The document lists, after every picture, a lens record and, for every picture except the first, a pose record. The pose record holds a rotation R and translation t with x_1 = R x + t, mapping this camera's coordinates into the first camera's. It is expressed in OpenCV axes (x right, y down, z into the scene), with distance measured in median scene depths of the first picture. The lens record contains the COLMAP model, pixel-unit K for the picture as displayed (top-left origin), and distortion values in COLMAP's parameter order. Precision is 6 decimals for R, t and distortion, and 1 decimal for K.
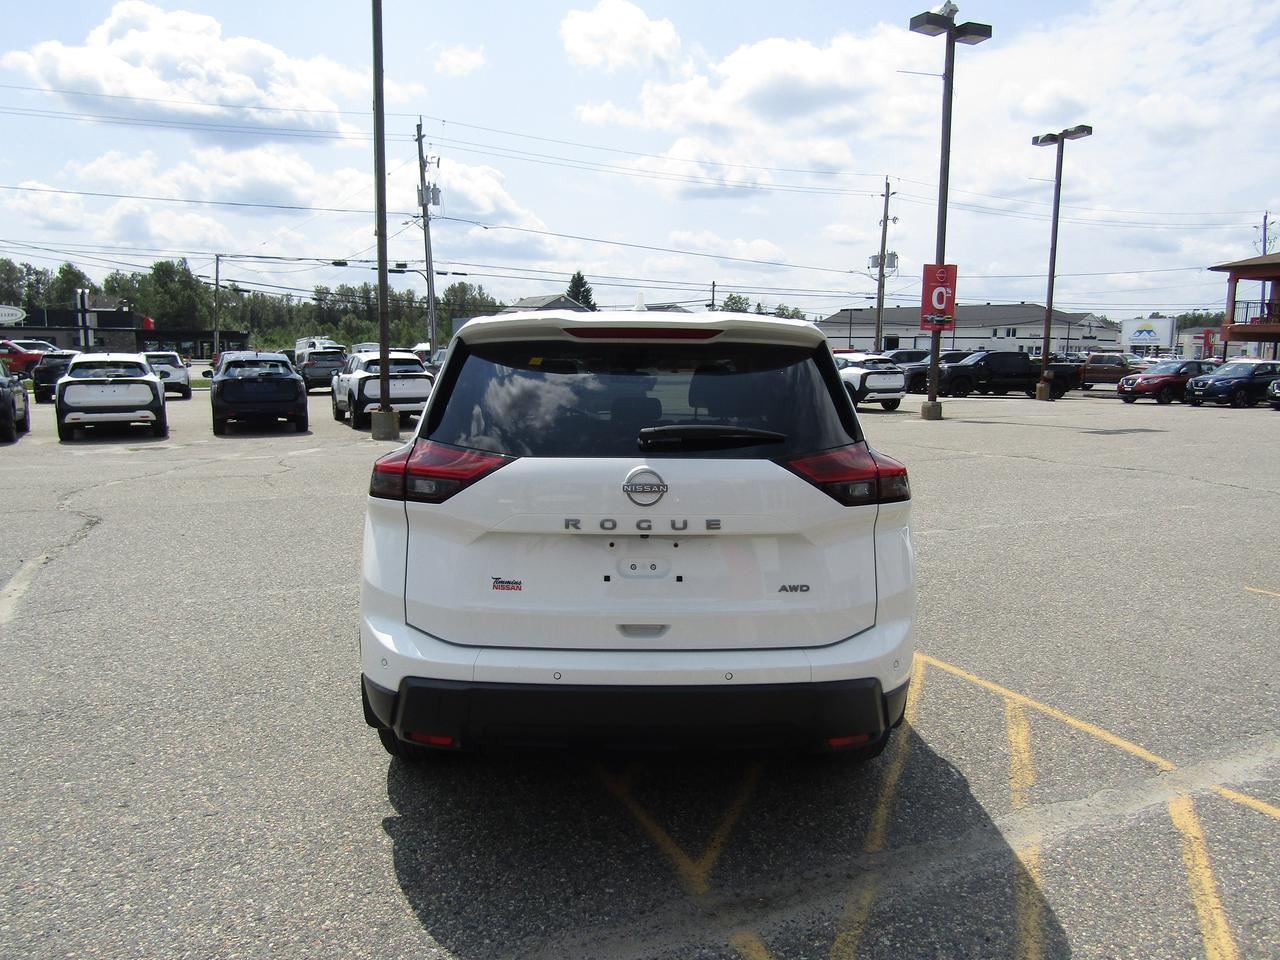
lens RADIAL K [[905.7, 0, 639.0], [0, 905.7, 474.6], [0, 0, 1]] dist [-0.007383, 0.006218]
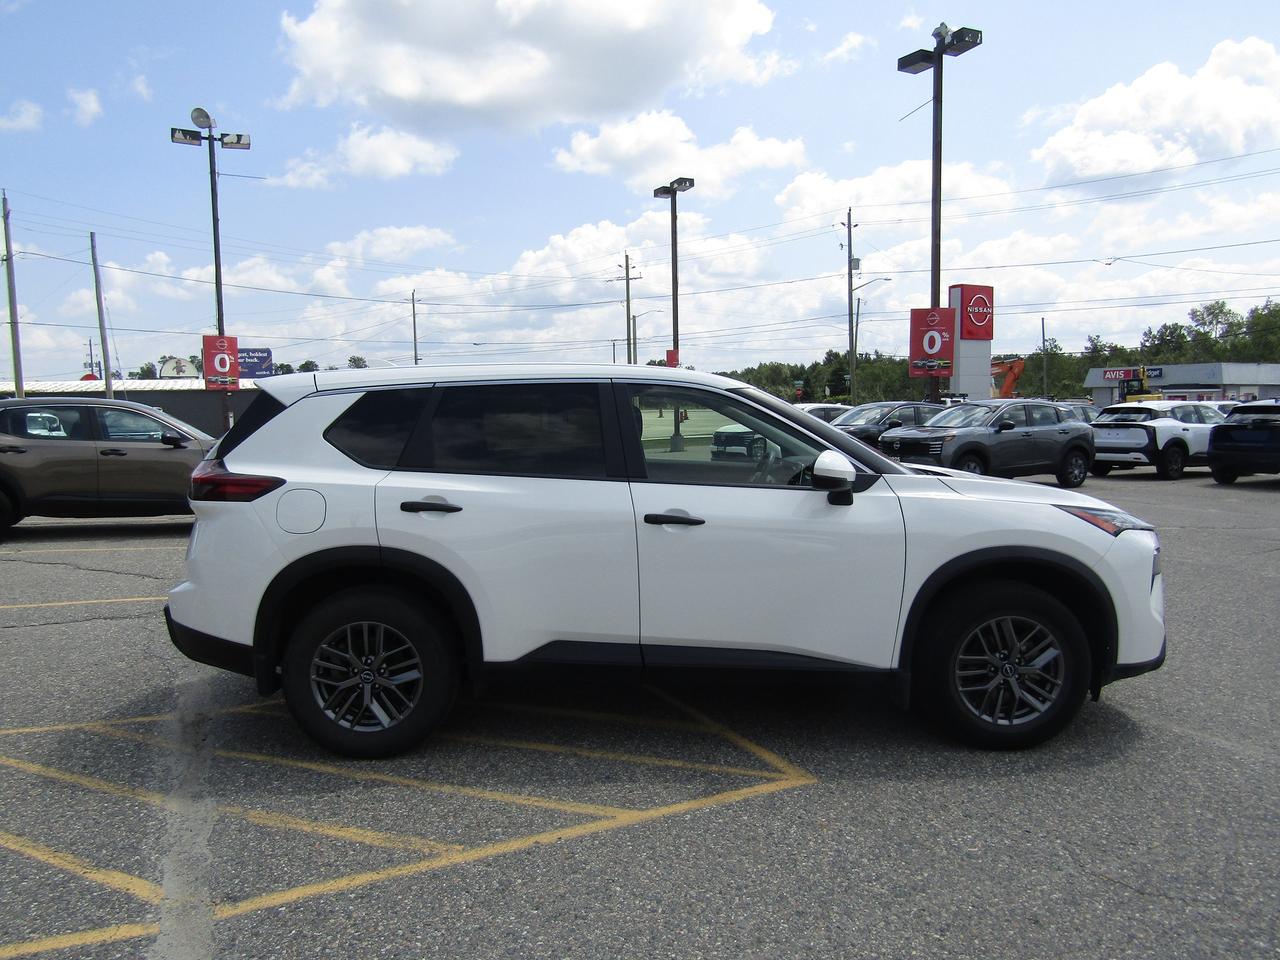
lens RADIAL K [[898.7, 0, 640.0], [0, 898.7, 480.0], [0, 0, 1]] dist [-0.005950, 0.005055]
pose [[0.009734, 0.069472, -0.997536, 0.212282], [-0.121089, 0.990324, 0.067788, -0.023098], [0.992594, 0.120131, 0.018052, 0.206079]]
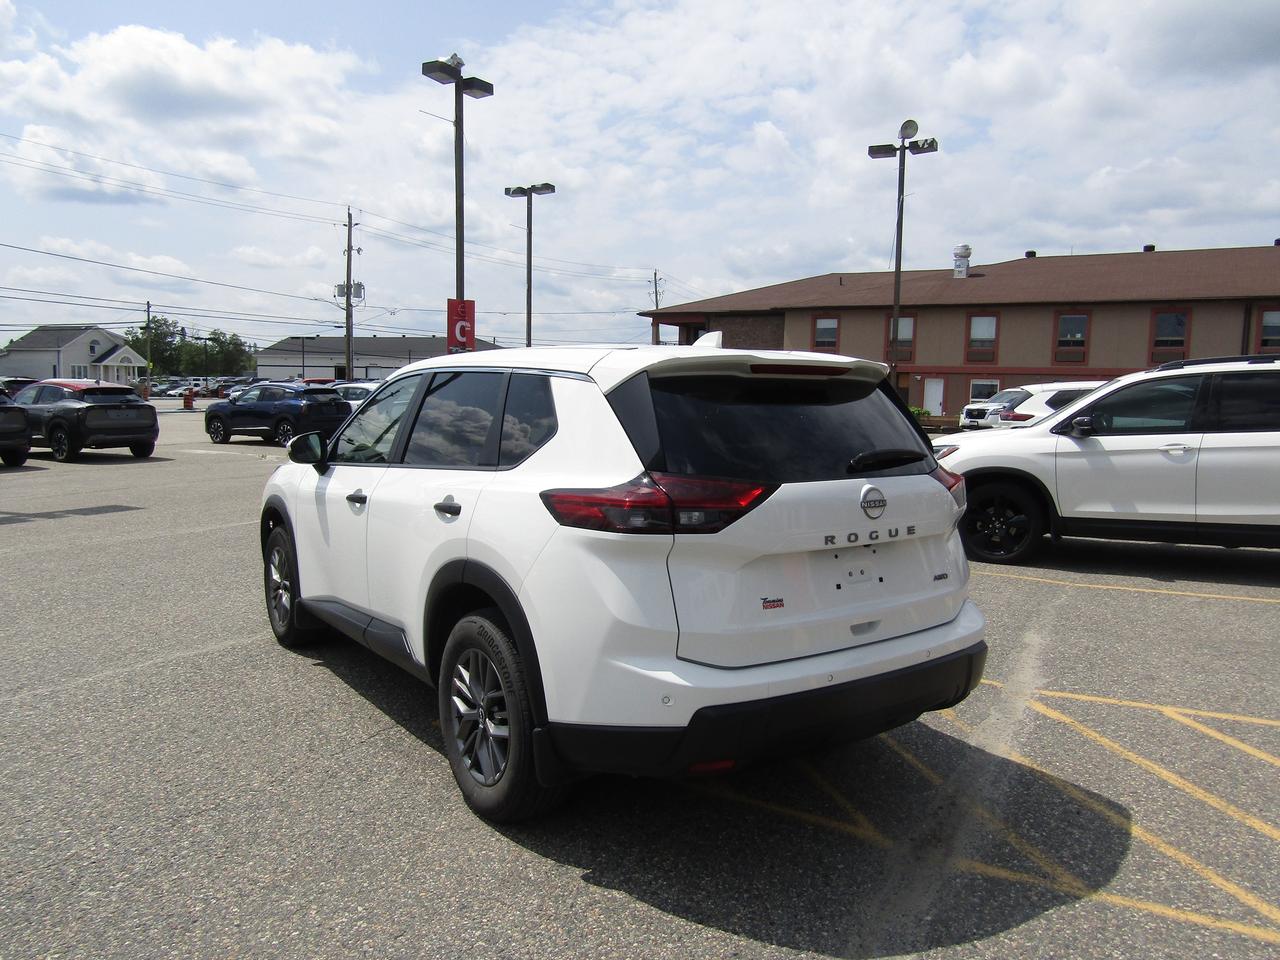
lens RADIAL K [[905.1, 0, 633.7], [0, 905.1, 477.7], [0, 0, 1]] dist [-0.016238, 0.011061]
pose [[0.829540, -0.051539, 0.556064, -0.100246], [0.067387, 0.997694, -0.008056, -0.003318], [-0.554367, 0.044154, 0.831100, 0.023078]]
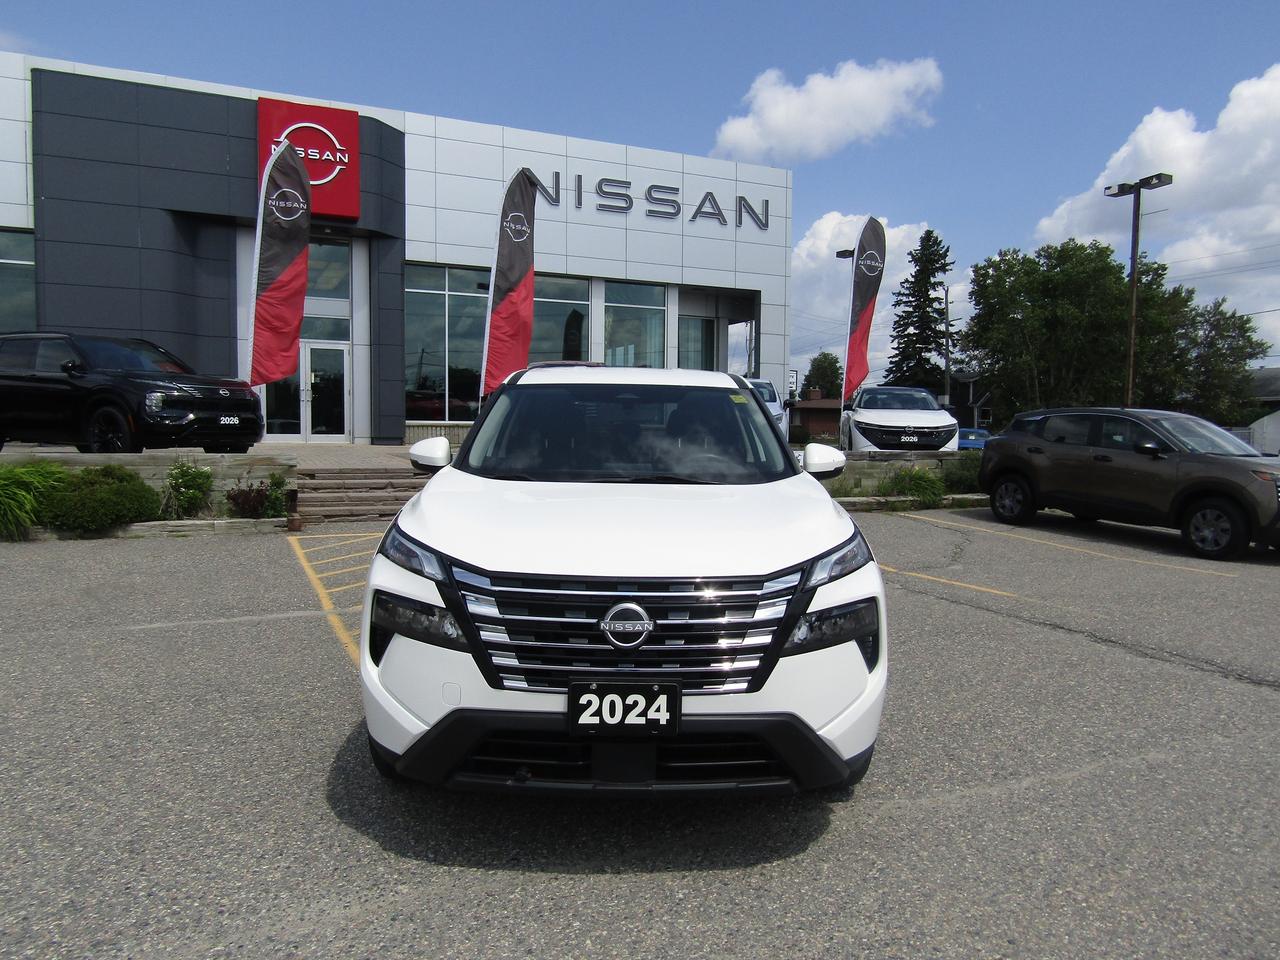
lens RADIAL K [[903.4, 0, 643.7], [0, 903.4, 488.7], [0, 0, 1]] dist [0.018056, -0.027760]
pose [[-0.999300, -0.027395, -0.025470, -0.000326], [-0.032070, 0.977954, 0.206345, -0.052192], [0.019256, 0.207017, -0.978148, 0.439587]]
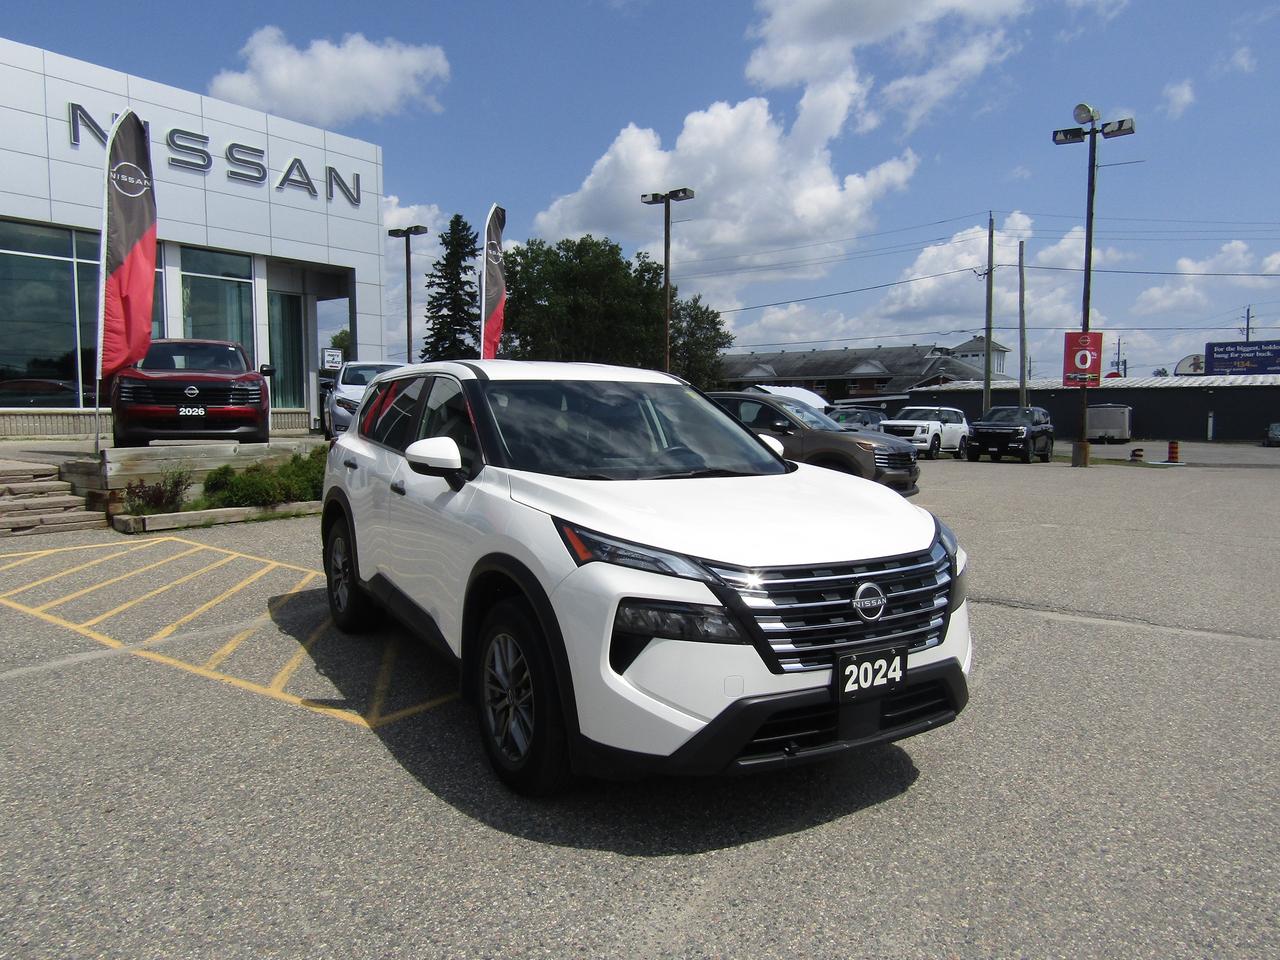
lens RADIAL K [[905.1, 0, 633.7], [0, 905.1, 477.7], [0, 0, 1]] dist [-0.016238, 0.011061]
pose [[-0.857896, 0.021100, -0.513390, 0.100183], [-0.087375, 0.978614, 0.186227, -0.050703], [0.506340, 0.204620, -0.837706, 0.419509]]
